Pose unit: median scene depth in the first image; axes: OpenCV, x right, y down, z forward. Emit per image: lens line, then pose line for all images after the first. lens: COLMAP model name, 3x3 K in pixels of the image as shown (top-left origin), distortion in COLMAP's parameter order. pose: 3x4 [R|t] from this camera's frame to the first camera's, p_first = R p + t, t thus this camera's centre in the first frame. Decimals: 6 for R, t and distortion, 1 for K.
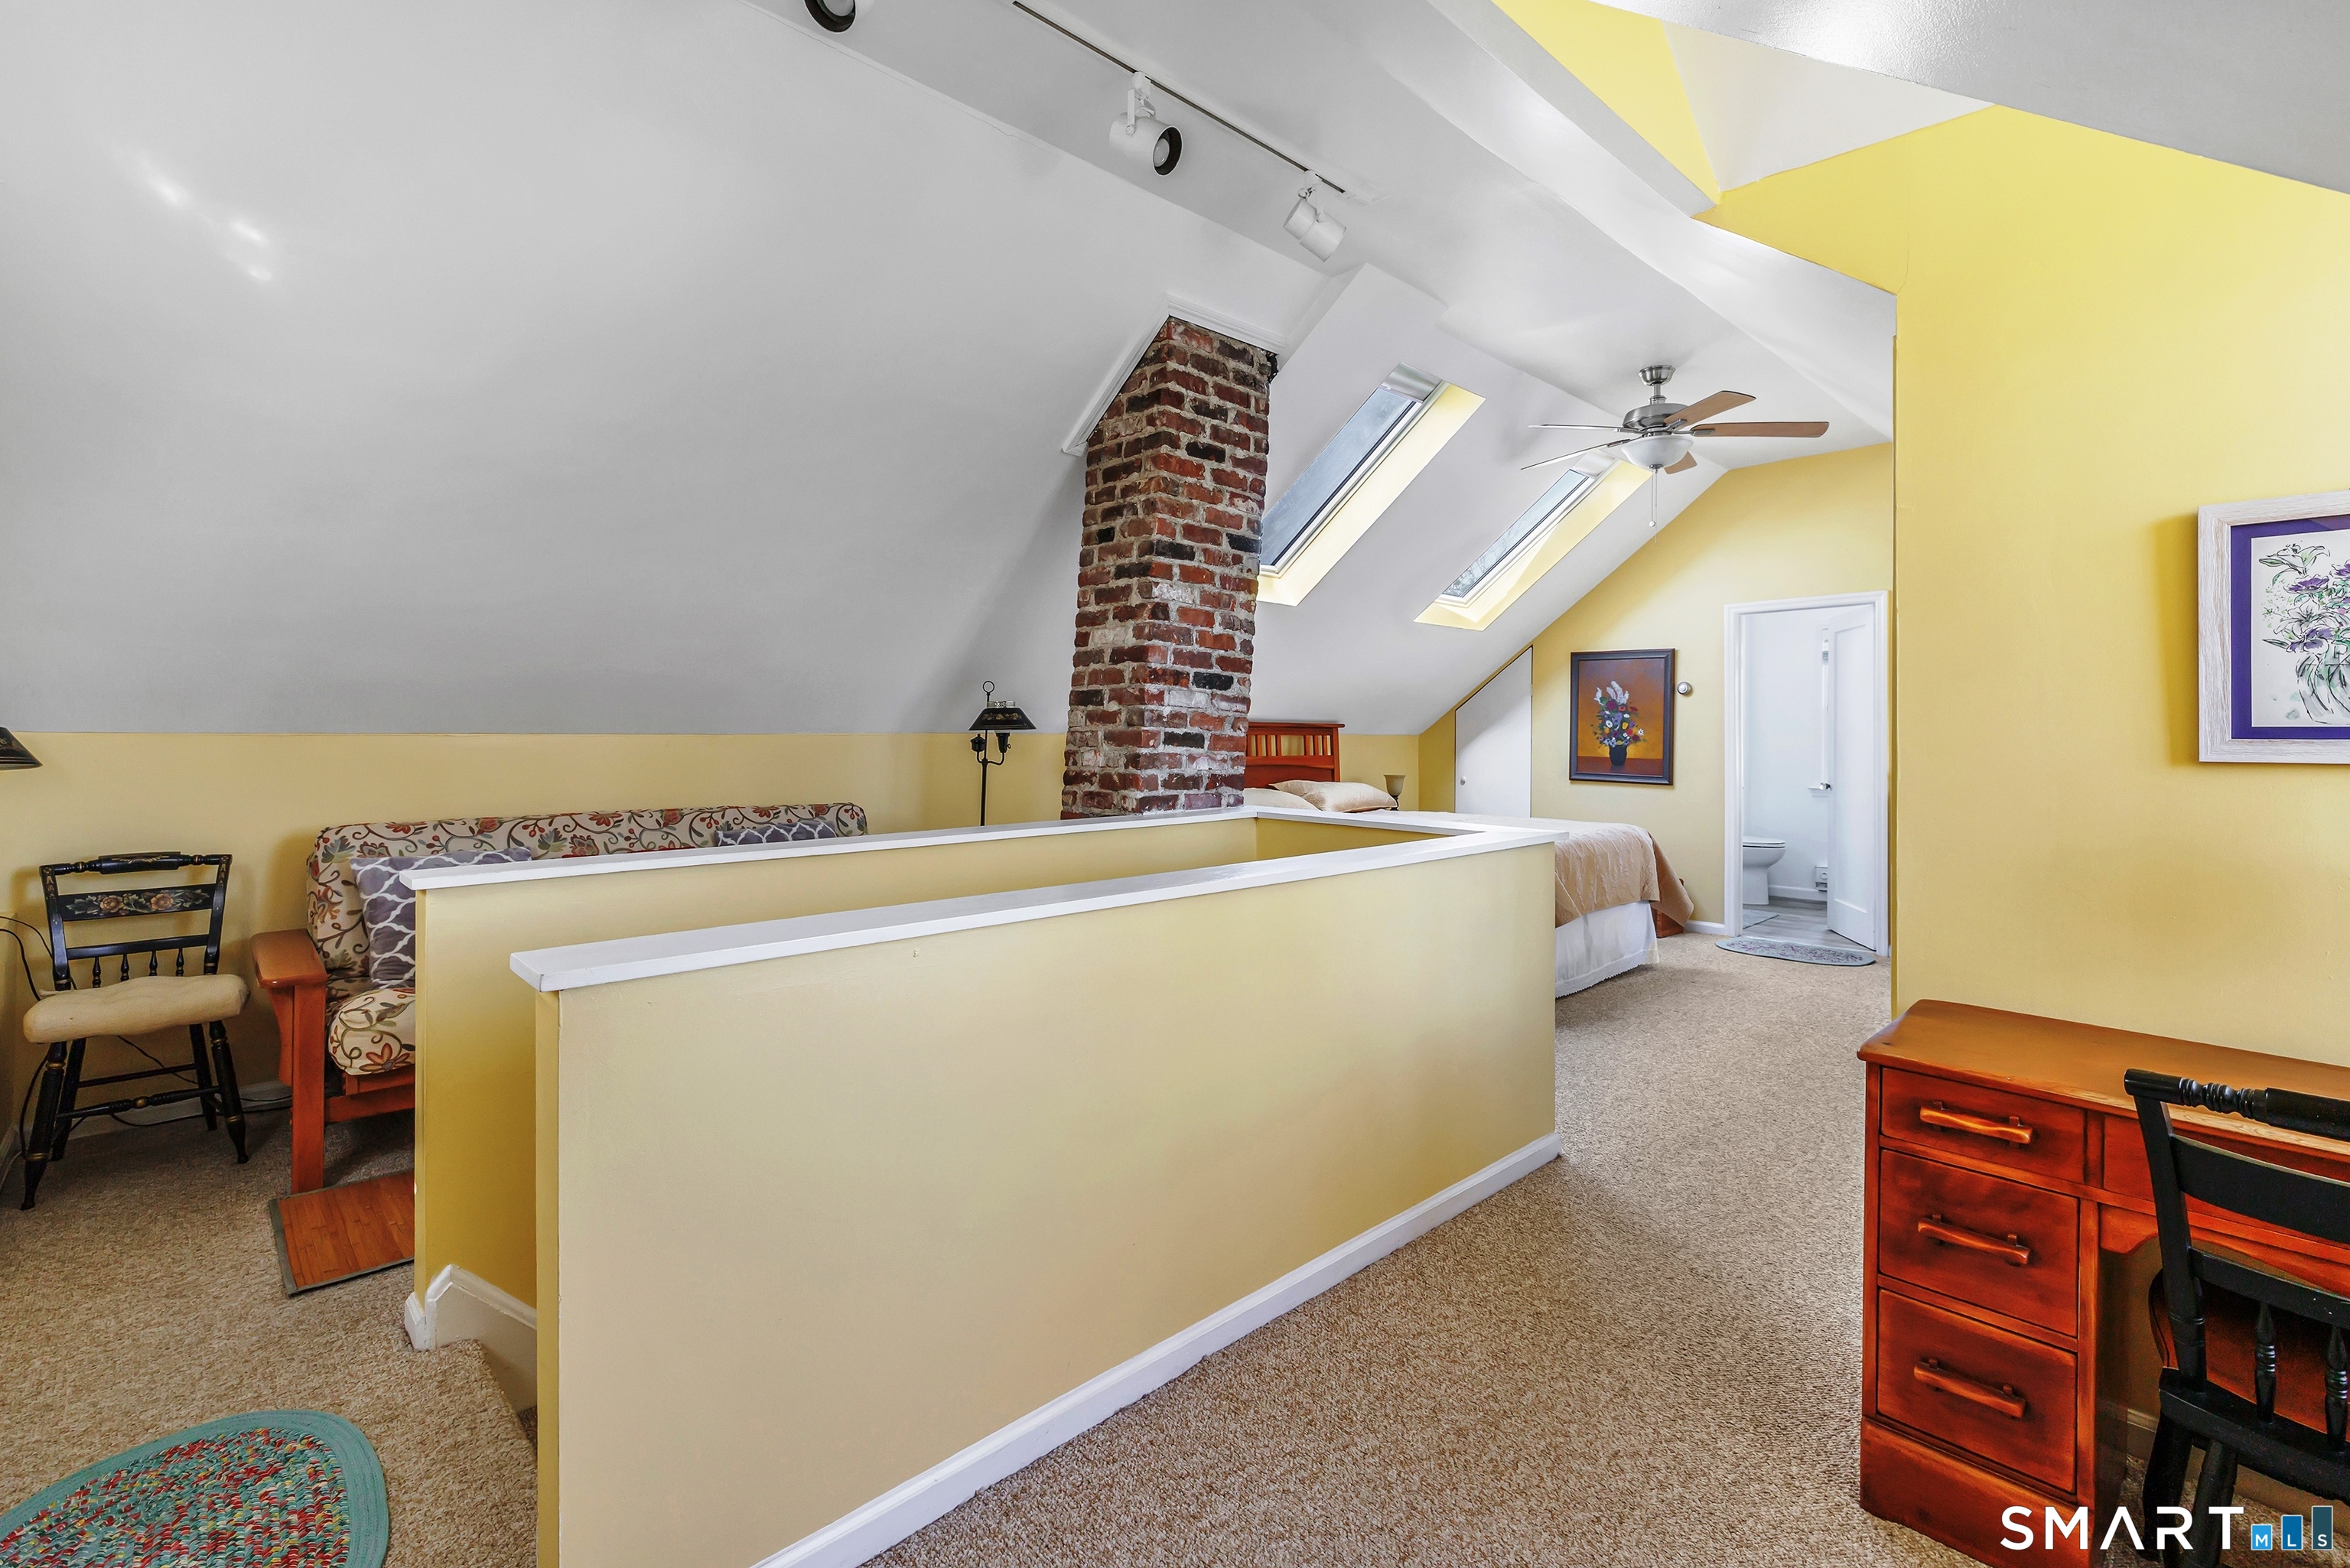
lens RADIAL K [[1049.0, 0, 1160.5], [0, 1049.0, 729.8], [0, 0, 1]] dist [0.001416, -0.000052]
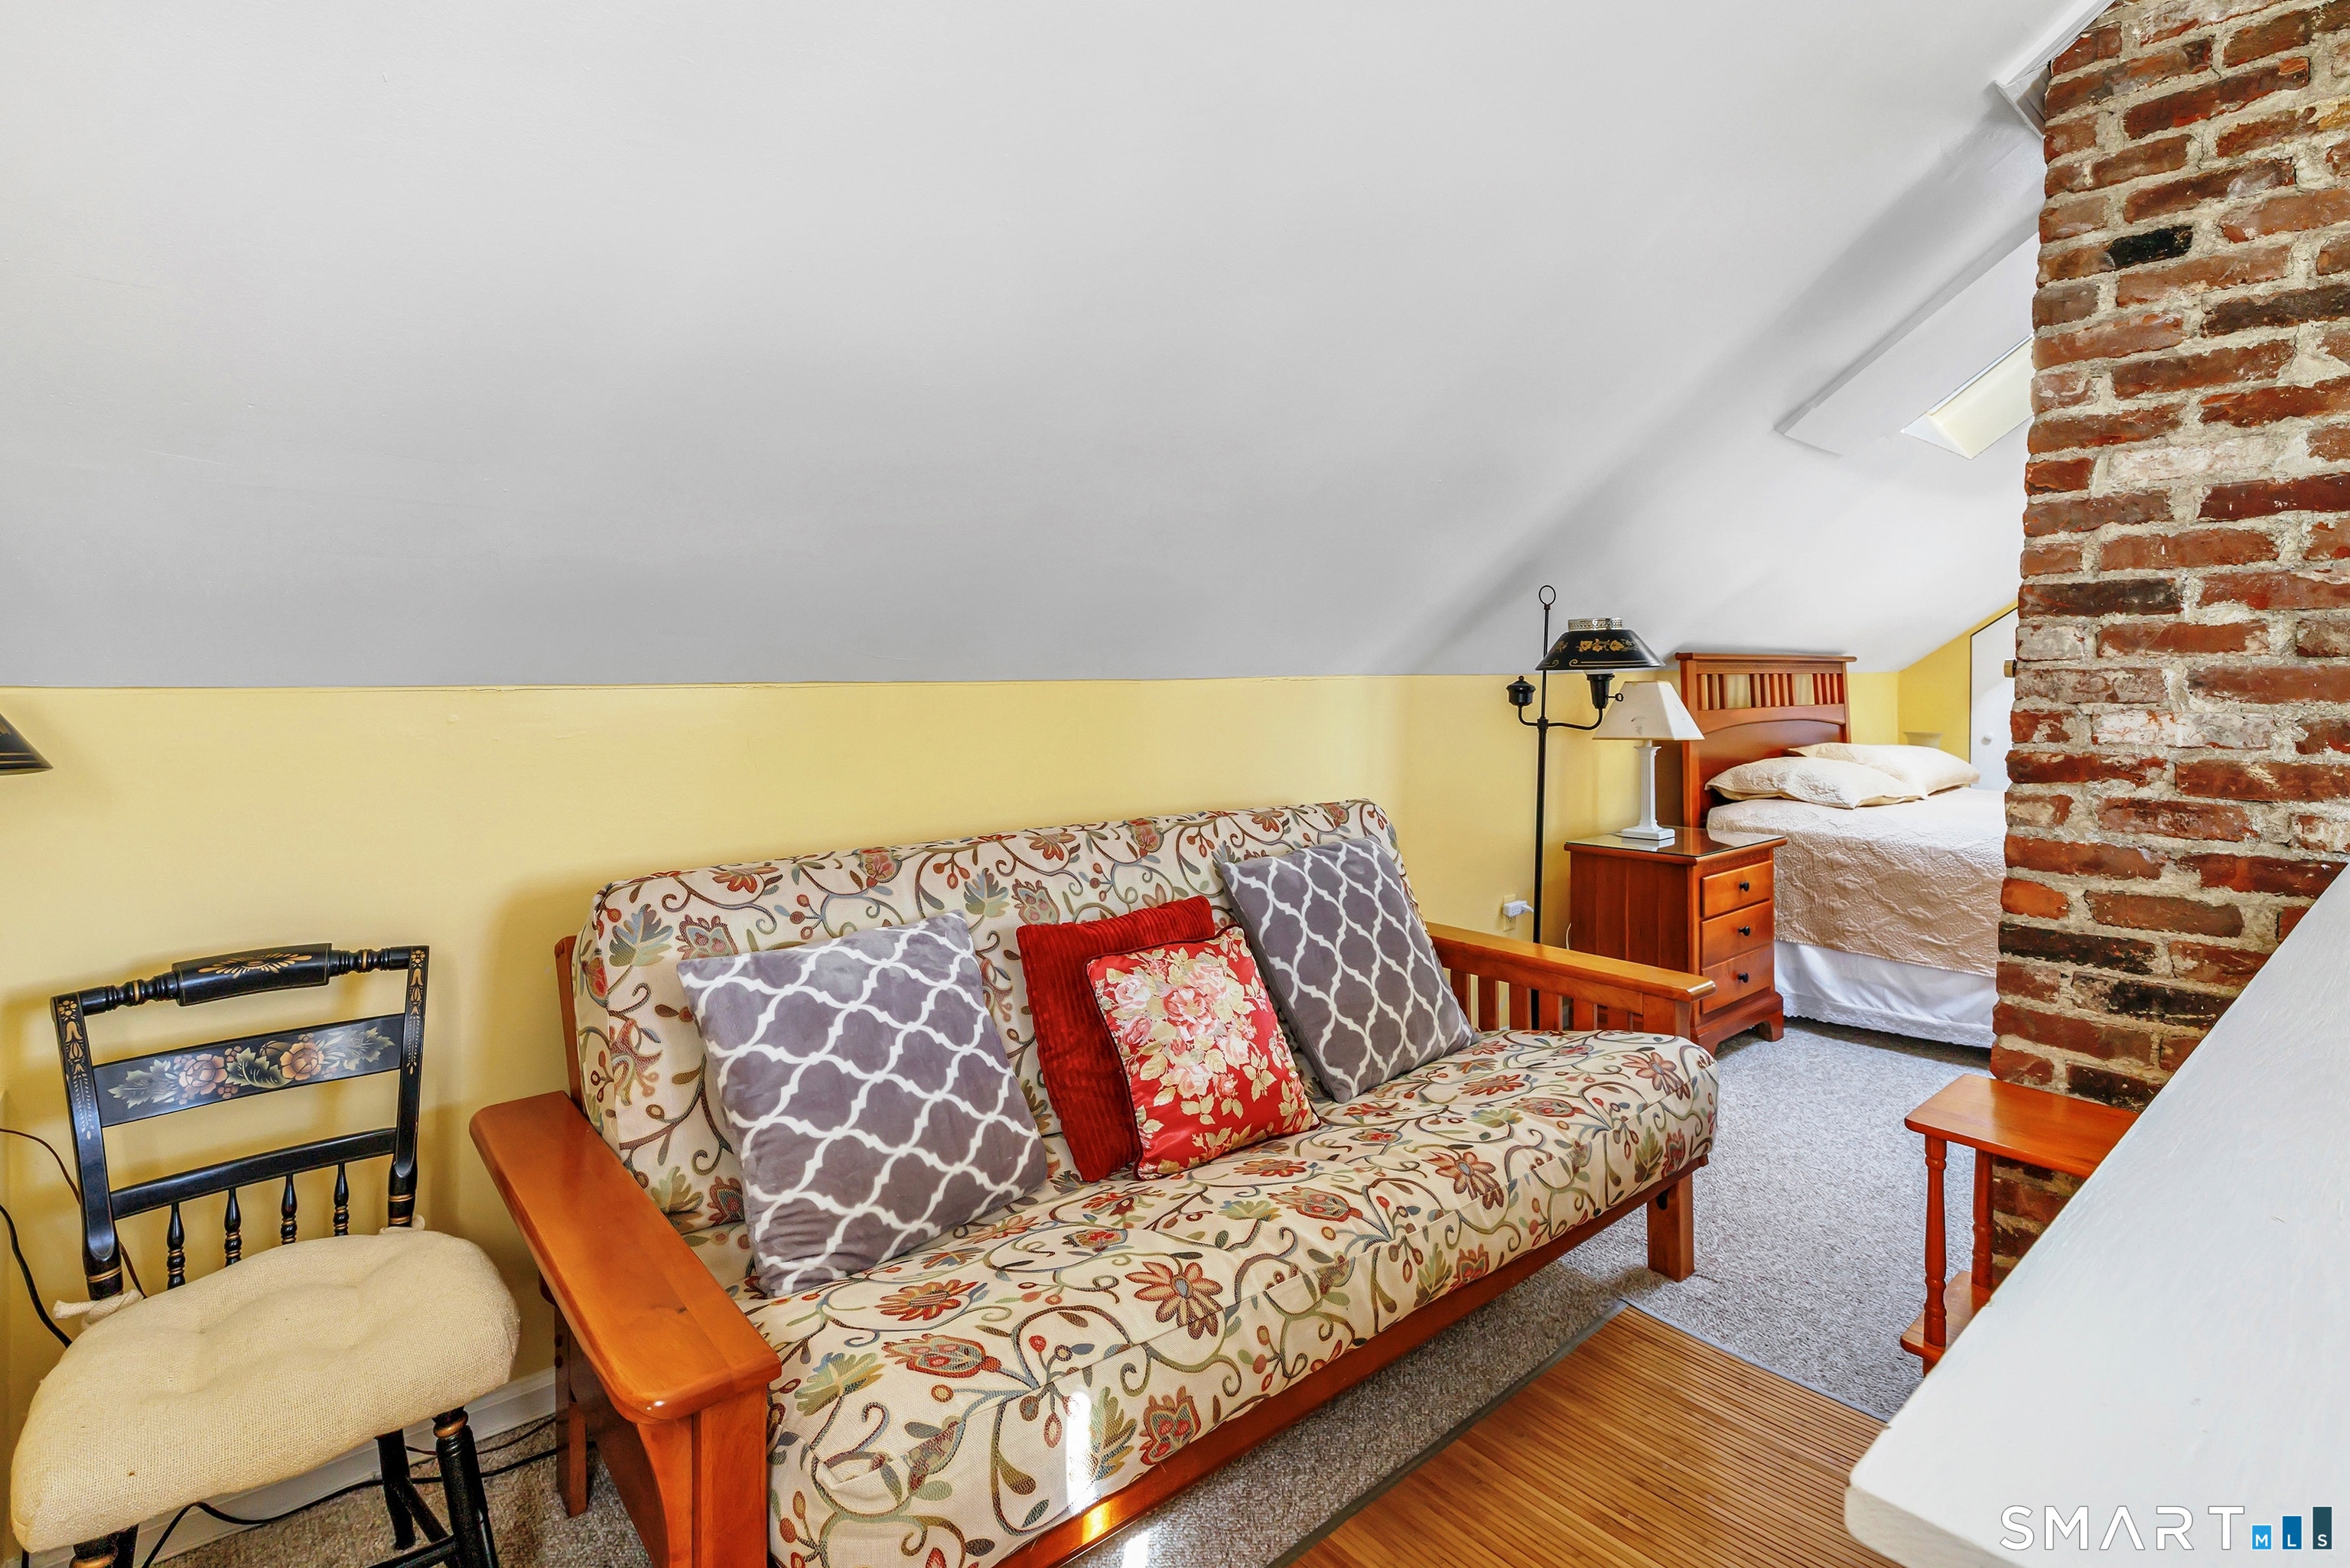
lens RADIAL K [[1126.3, 0, 1077.4], [0, 1126.3, 680.3], [0, 0, 1]] dist [0.000503, 0.000033]
pose [[0.996148, -0.006808, -0.087424, -0.499189], [0.007626, 0.999930, 0.009026, -0.001976], [0.087356, -0.009658, 0.996130, 0.475947]]
